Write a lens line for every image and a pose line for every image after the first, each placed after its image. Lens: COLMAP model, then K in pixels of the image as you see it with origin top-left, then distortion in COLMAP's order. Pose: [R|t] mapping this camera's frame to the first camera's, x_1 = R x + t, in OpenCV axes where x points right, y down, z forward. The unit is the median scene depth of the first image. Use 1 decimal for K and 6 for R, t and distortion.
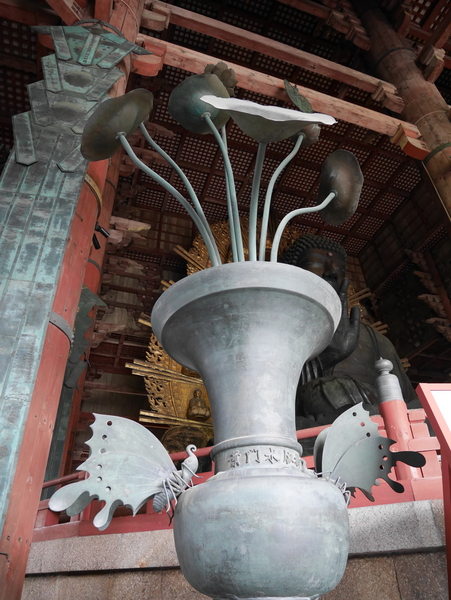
lens RADIAL K [[432.3, 0, 225.5], [0, 432.3, 300.0], [0, 0, 1]] dist [-0.087895, 0.081332]
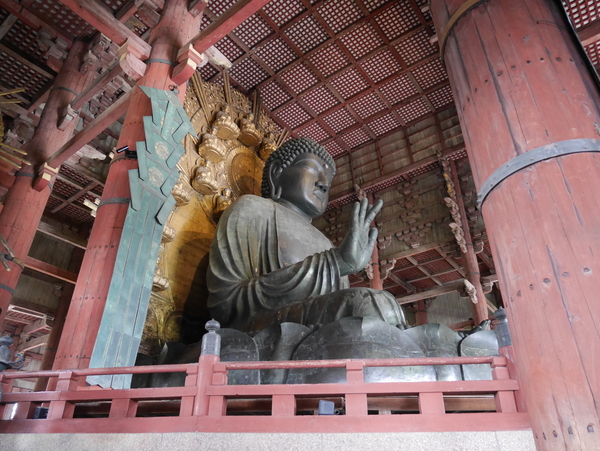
lens RADIAL K [[442.8, 0, 300.0], [0, 442.8, 225.5], [0, 0, 1]] dist [-0.049214, -0.000366]
pose [[0.830108, 0.313651, 0.461025, -0.475713], [-0.345976, 0.938119, -0.015280, 0.119766], [-0.437289, -0.146819, 0.887256, 0.162015]]
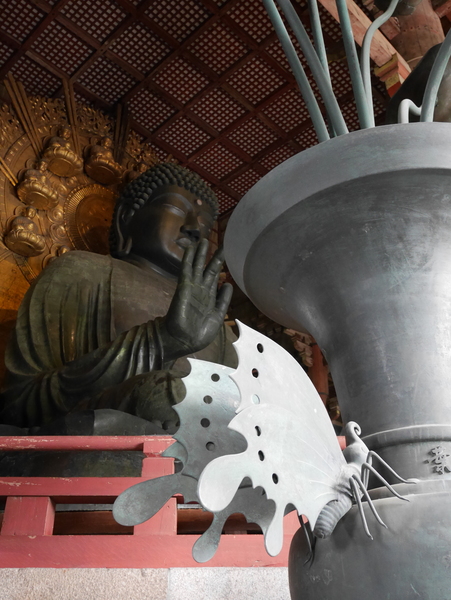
lens RADIAL K [[629.3, 0, 225.5], [0, 629.3, 300.0], [0, 0, 1]] dist [-0.001438, 0.014672]
pose [[0.890654, 0.260502, 0.372659, -0.103998], [-0.284325, 0.958682, 0.009383, 0.042566], [-0.354817, -0.114314, 0.927921, 0.062666]]
